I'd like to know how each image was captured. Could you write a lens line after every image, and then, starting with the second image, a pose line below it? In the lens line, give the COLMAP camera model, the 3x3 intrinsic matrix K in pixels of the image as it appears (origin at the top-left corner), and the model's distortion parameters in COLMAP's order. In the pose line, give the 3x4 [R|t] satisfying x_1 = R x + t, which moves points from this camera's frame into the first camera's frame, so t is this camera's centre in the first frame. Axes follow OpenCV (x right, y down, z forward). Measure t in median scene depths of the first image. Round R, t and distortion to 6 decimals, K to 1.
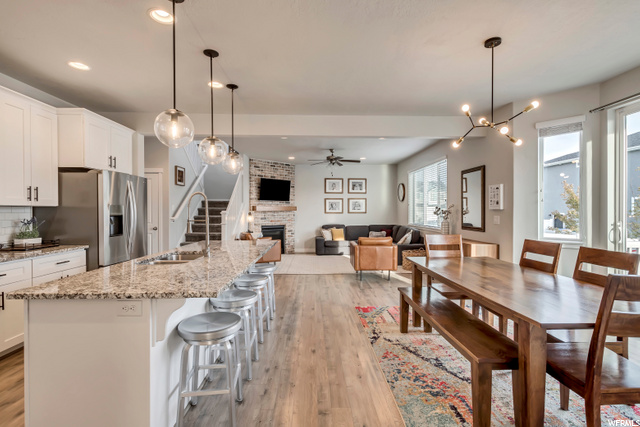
lens RADIAL K [[313.4, 0, 320.1], [0, 313.4, 213.1], [0, 0, 1]] dist [-0.001448, -0.001730]
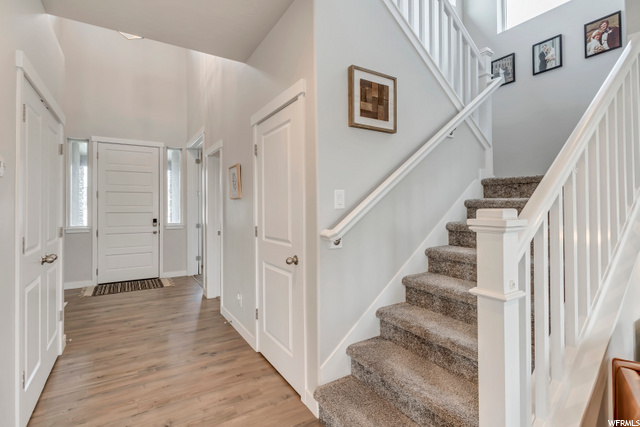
lens RADIAL K [[313.4, 0, 317.1], [0, 313.4, 209.5], [0, 0, 1]] dist [-0.001448, -0.001730]
pose [[0.501633, -0.001933, -0.865078, -0.136766], [-0.001068, 0.999995, -0.002853, -0.002755], [0.865080, 0.002355, 0.501629, 0.555731]]
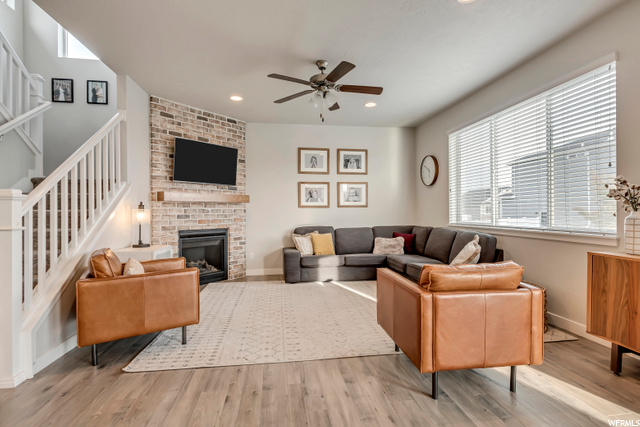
lens RADIAL K [[313.4, 0, 317.2], [0, 313.4, 213.5], [0, 0, 1]] dist [-0.001448, -0.001730]
pose [[0.993856, -0.006858, 0.110471, -0.015492], [0.007203, 0.999970, -0.002725, 0.013874], [-0.110449, 0.003504, 0.993876, 0.426905]]
